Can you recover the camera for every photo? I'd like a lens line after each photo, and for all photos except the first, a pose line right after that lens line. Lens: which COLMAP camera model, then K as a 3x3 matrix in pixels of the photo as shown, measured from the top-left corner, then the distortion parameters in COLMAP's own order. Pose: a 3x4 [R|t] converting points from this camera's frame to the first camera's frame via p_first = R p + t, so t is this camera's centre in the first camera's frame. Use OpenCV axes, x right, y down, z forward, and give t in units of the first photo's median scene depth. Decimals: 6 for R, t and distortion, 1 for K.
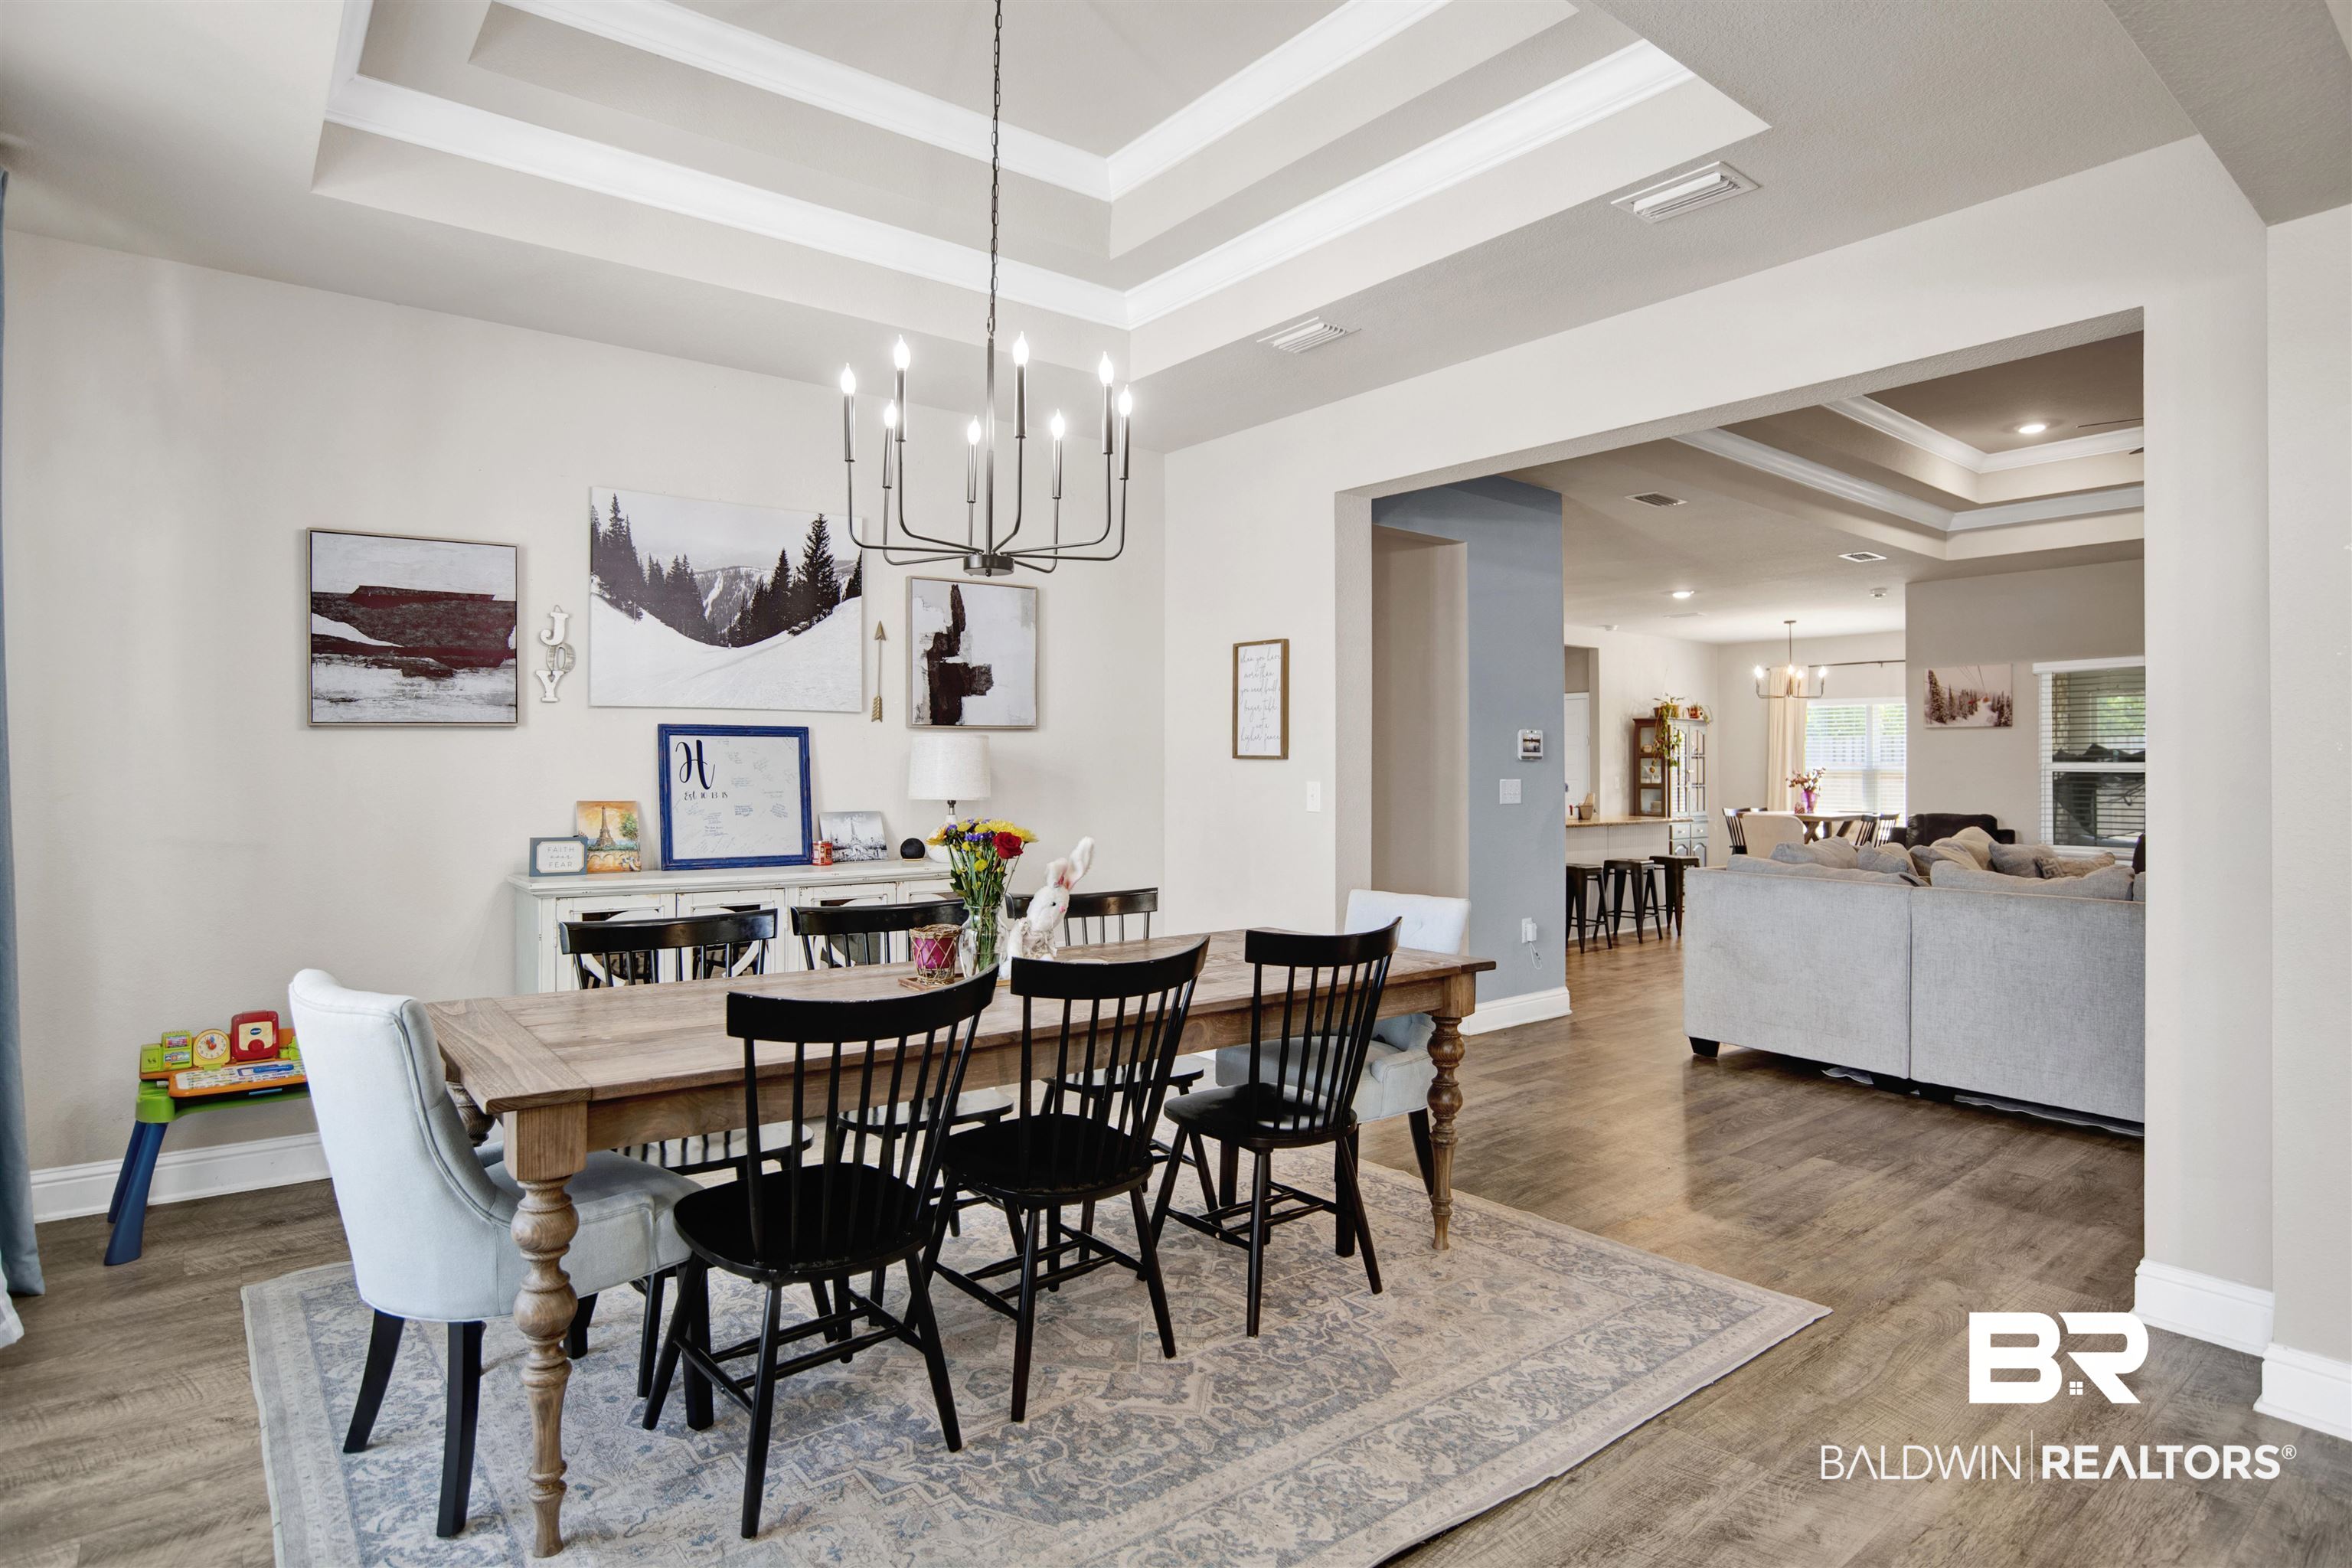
lens RADIAL K [[1251.2, 0, 1160.5], [0, 1251.2, 759.4], [0, 0, 1]] dist [-0.062677, 0.017857]
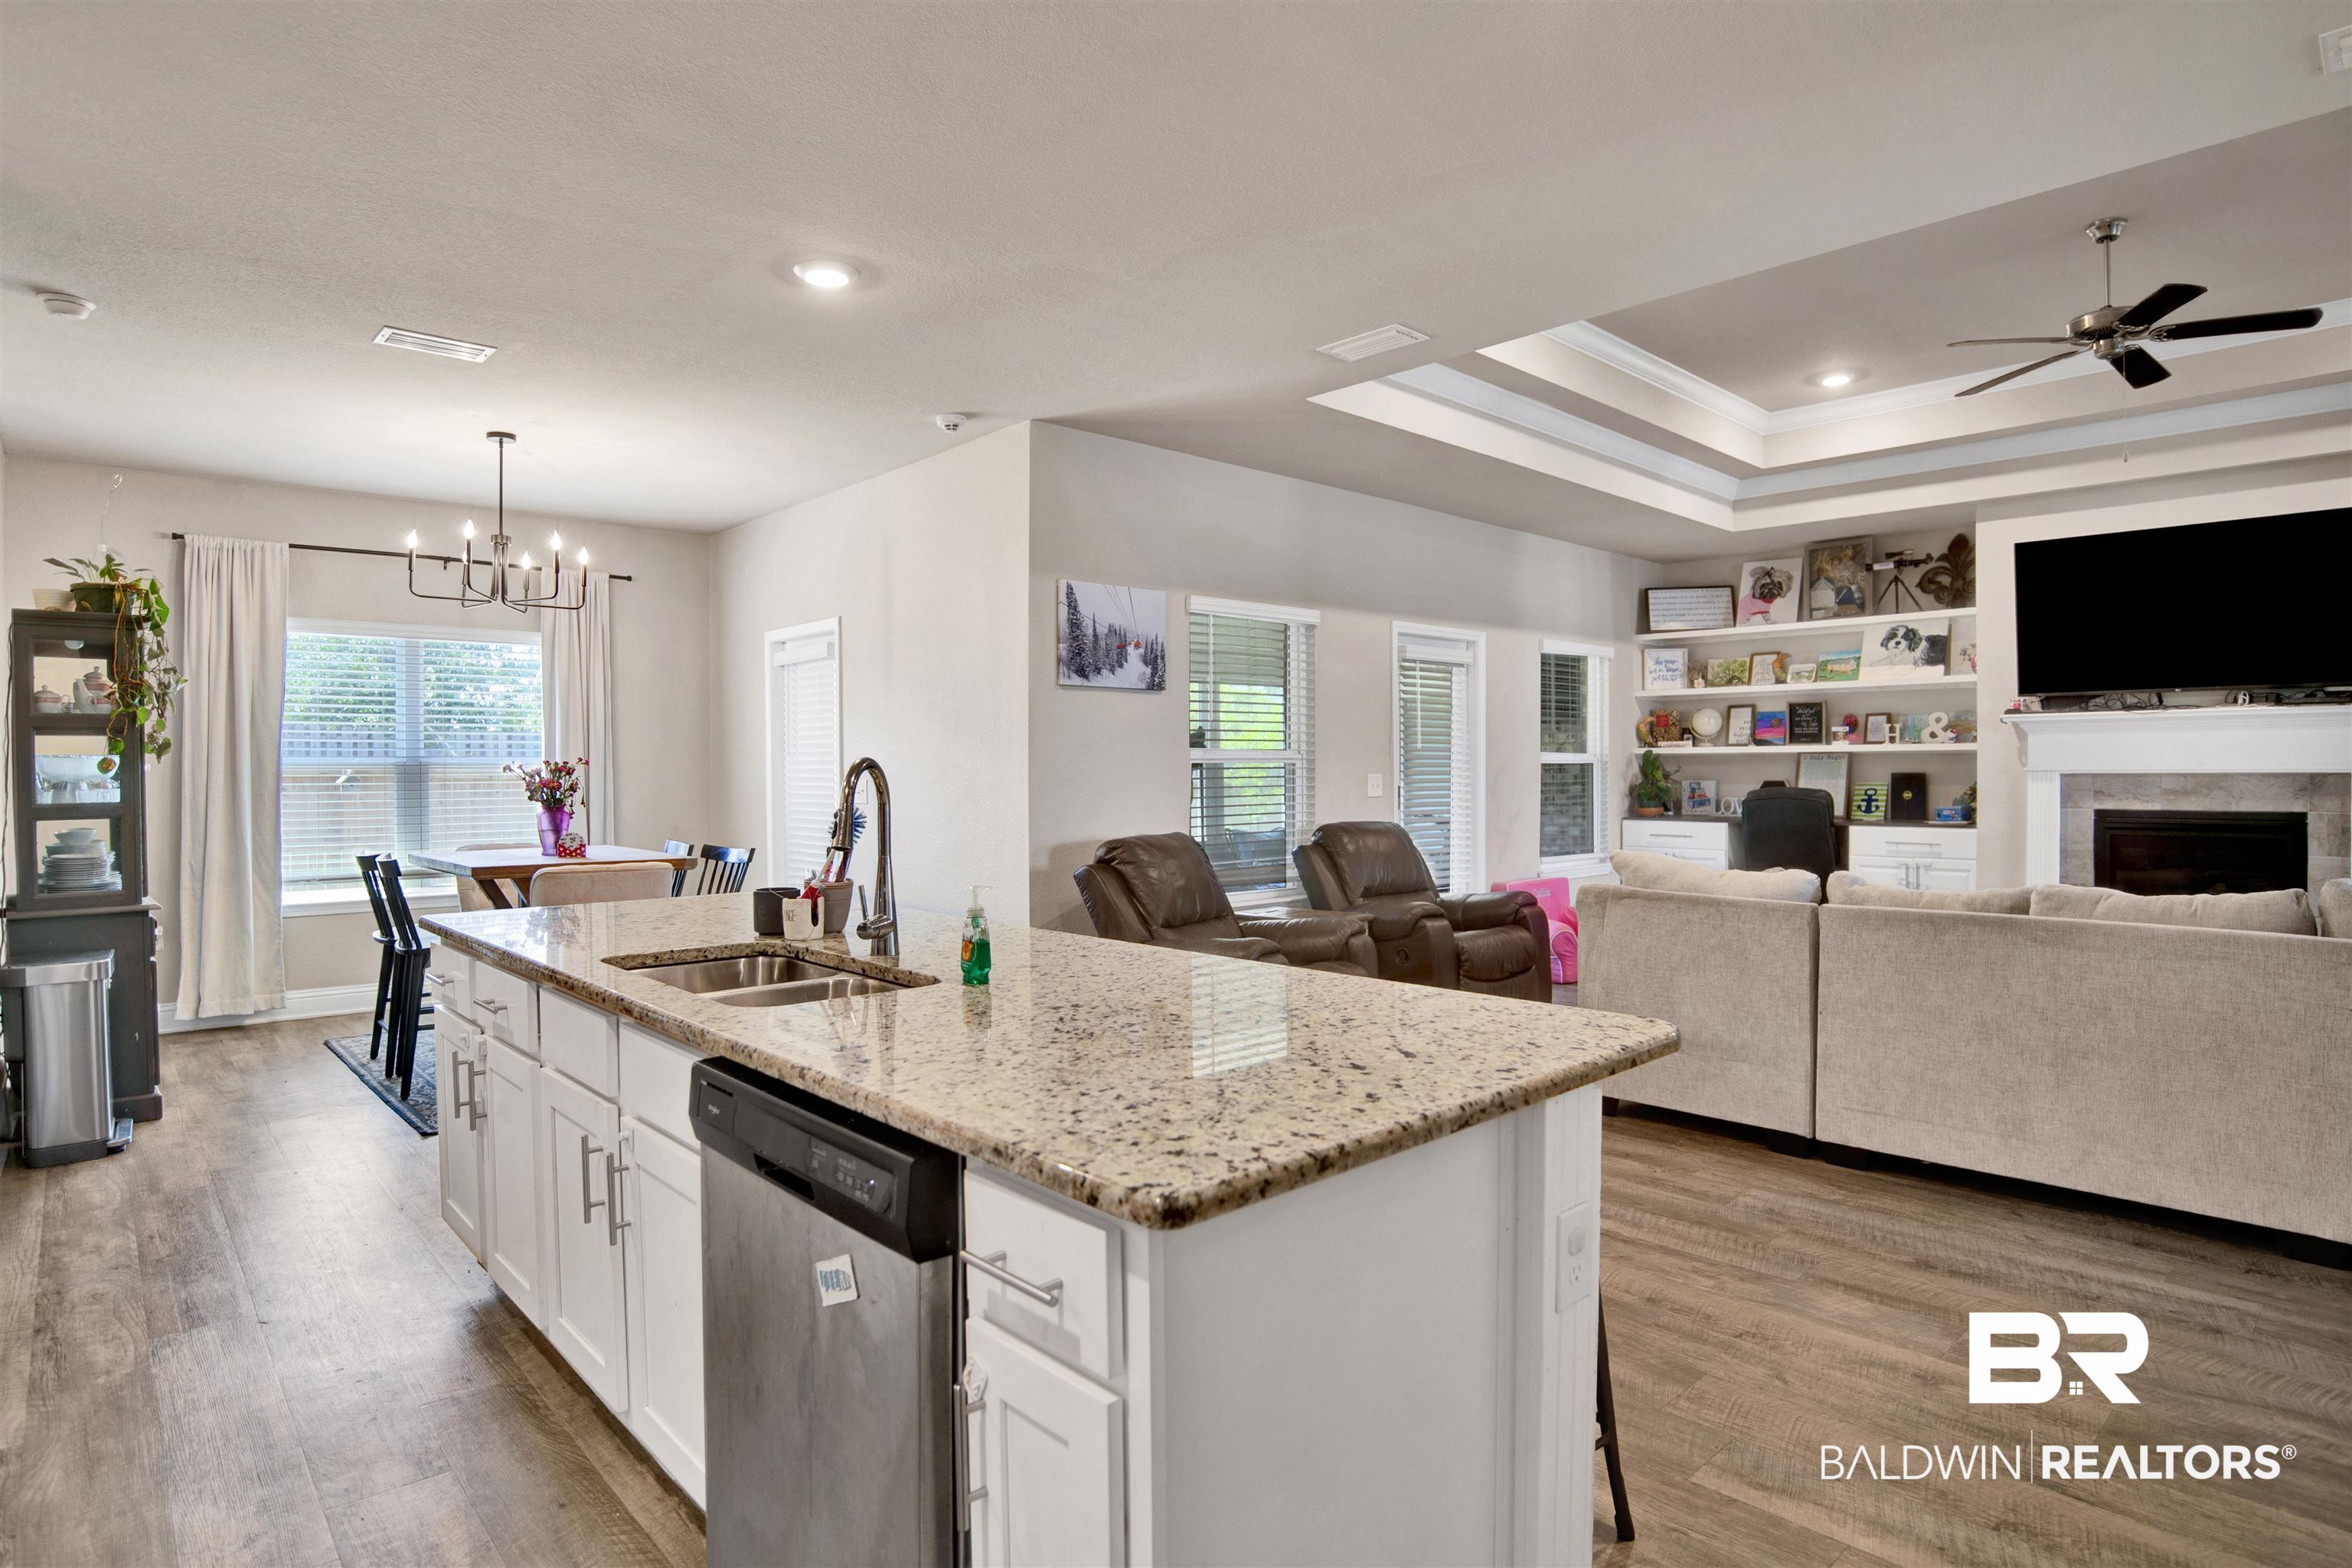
lens RADIAL K [[1251.2, 0, 1172.8], [0, 1251.2, 786.3], [0, 0, 1]] dist [-0.062677, 0.017857]
pose [[-0.095451, -0.018878, 0.995255, 0.105022], [-0.003174, 0.999821, 0.018660, 0.018886], [-0.995429, -0.001378, -0.095494, 1.985092]]
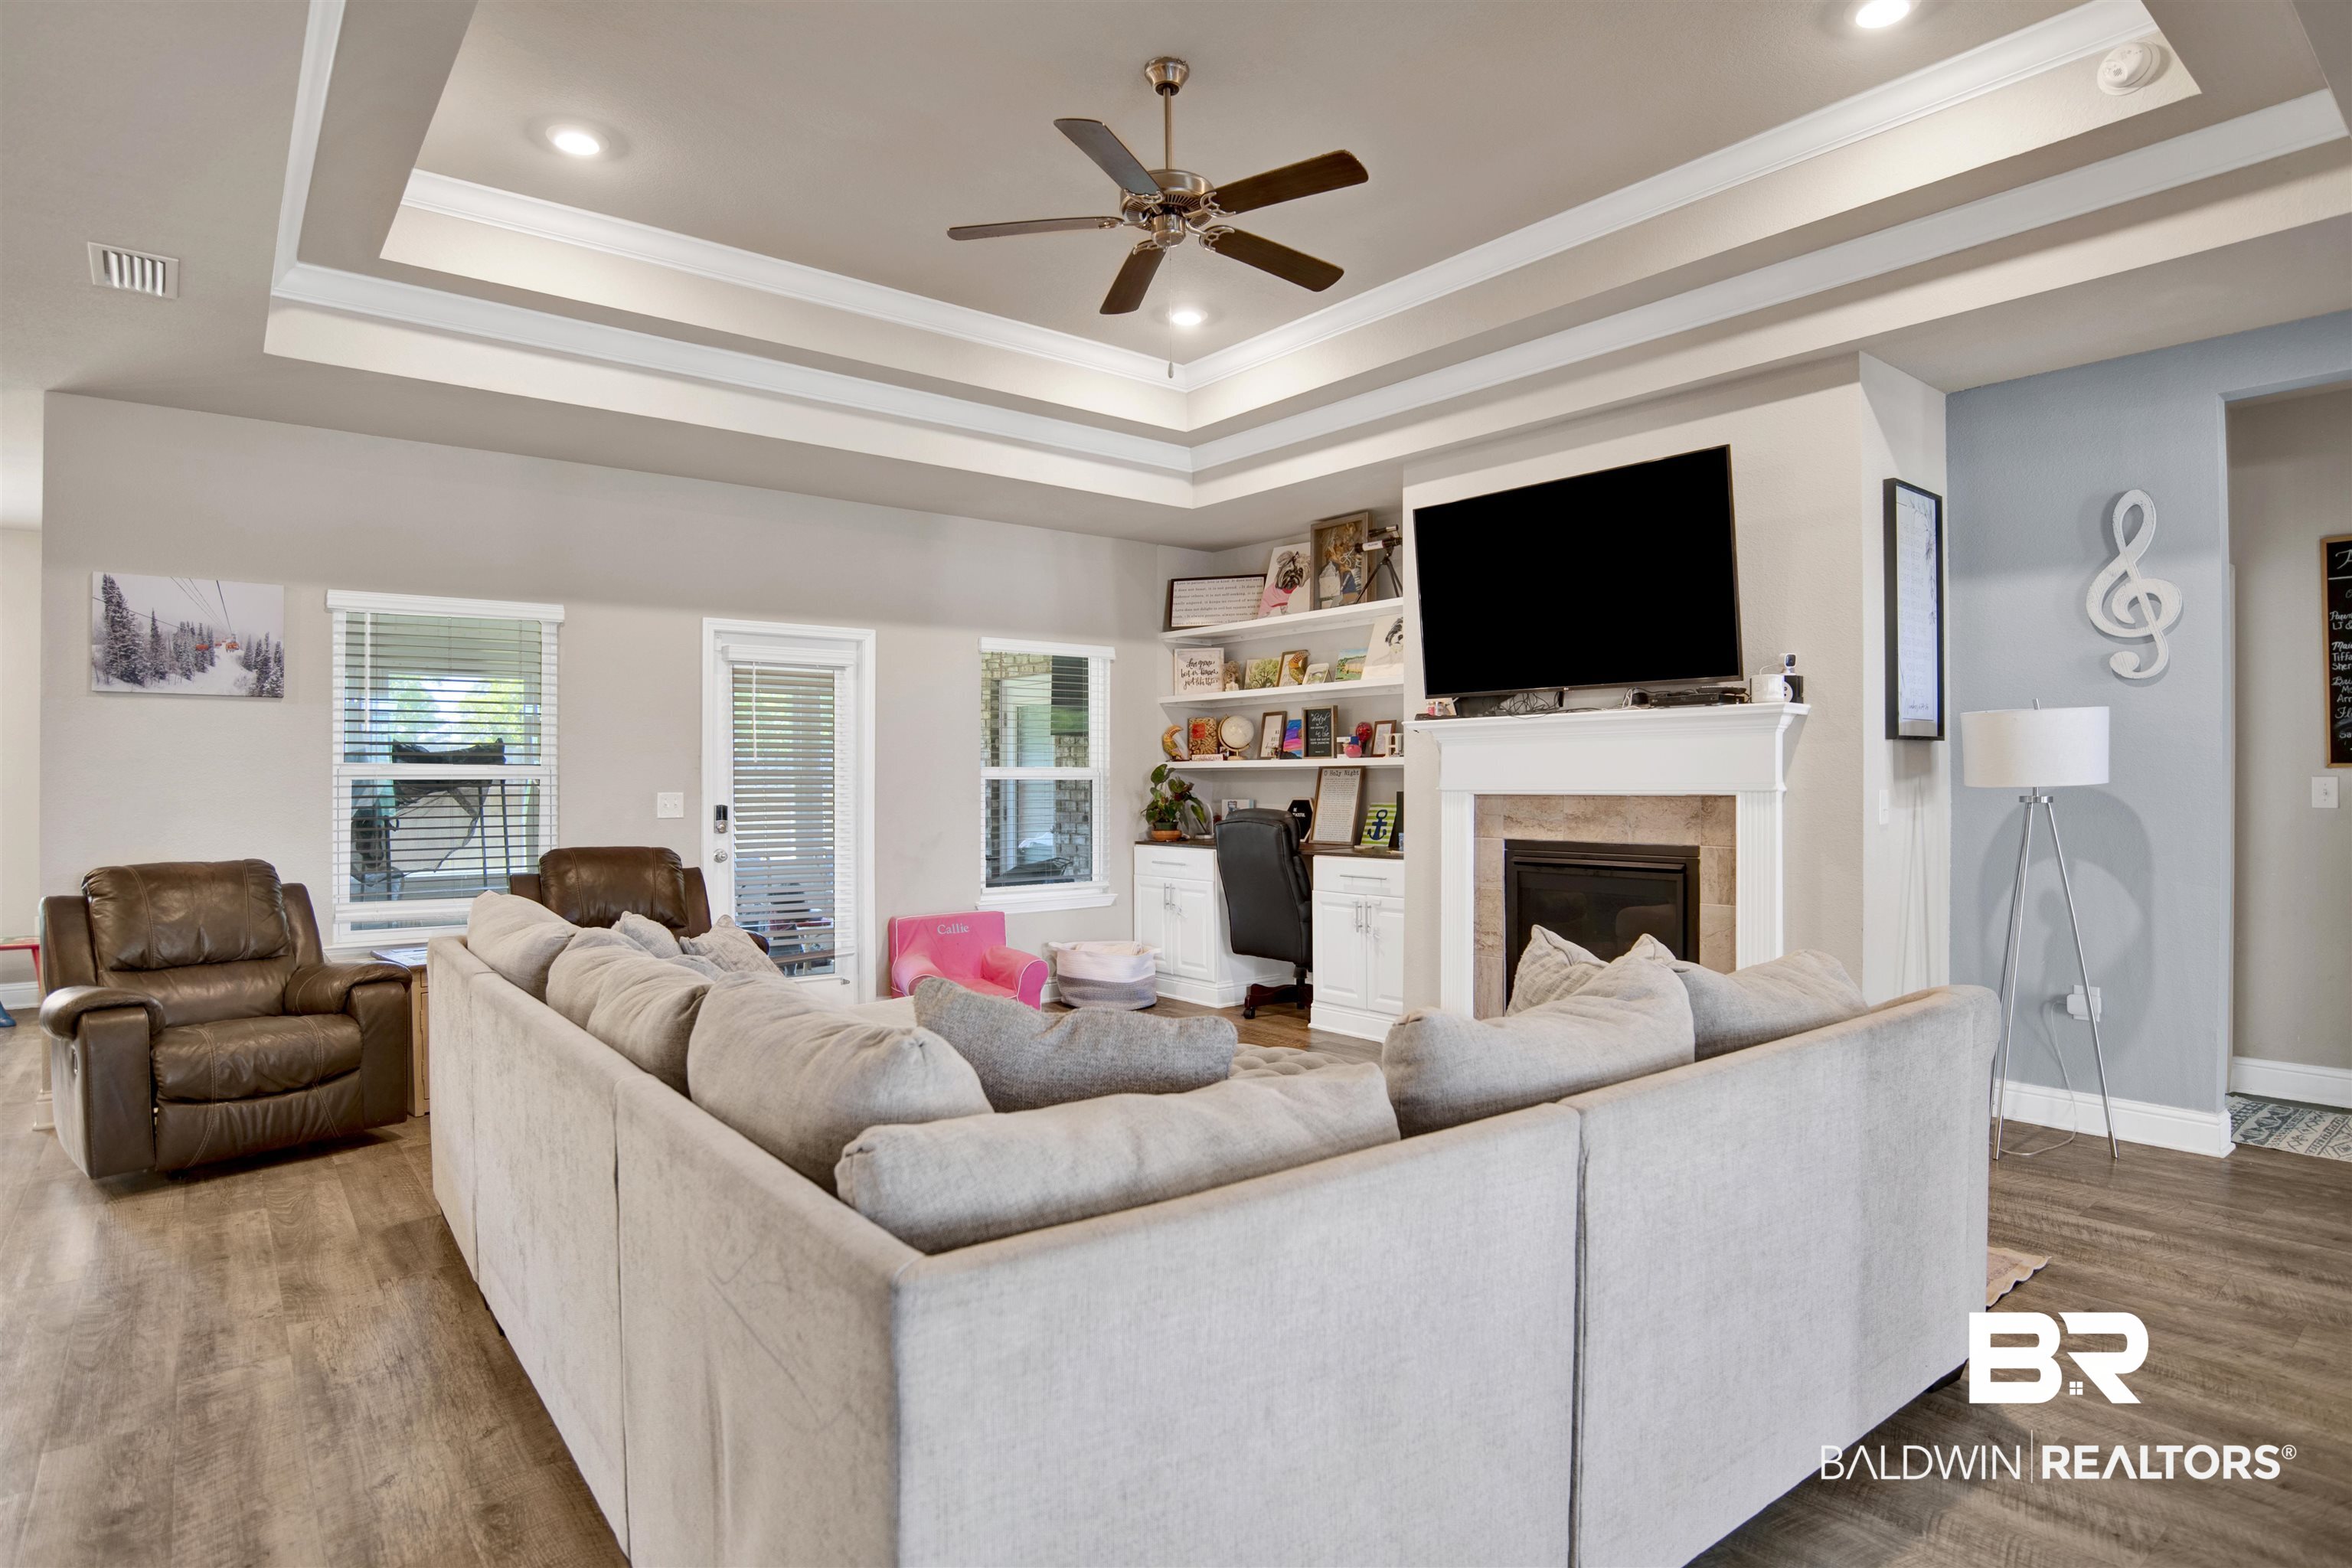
lens RADIAL K [[1251.2, 0, 1170.1], [0, 1251.2, 783.3], [0, 0, 1]] dist [-0.062677, 0.017857]
pose [[-0.033615, -0.006490, 0.999414, 0.257189], [-0.004752, 0.999969, 0.006334, 0.011175], [-0.999424, -0.004537, -0.033645, 1.160284]]
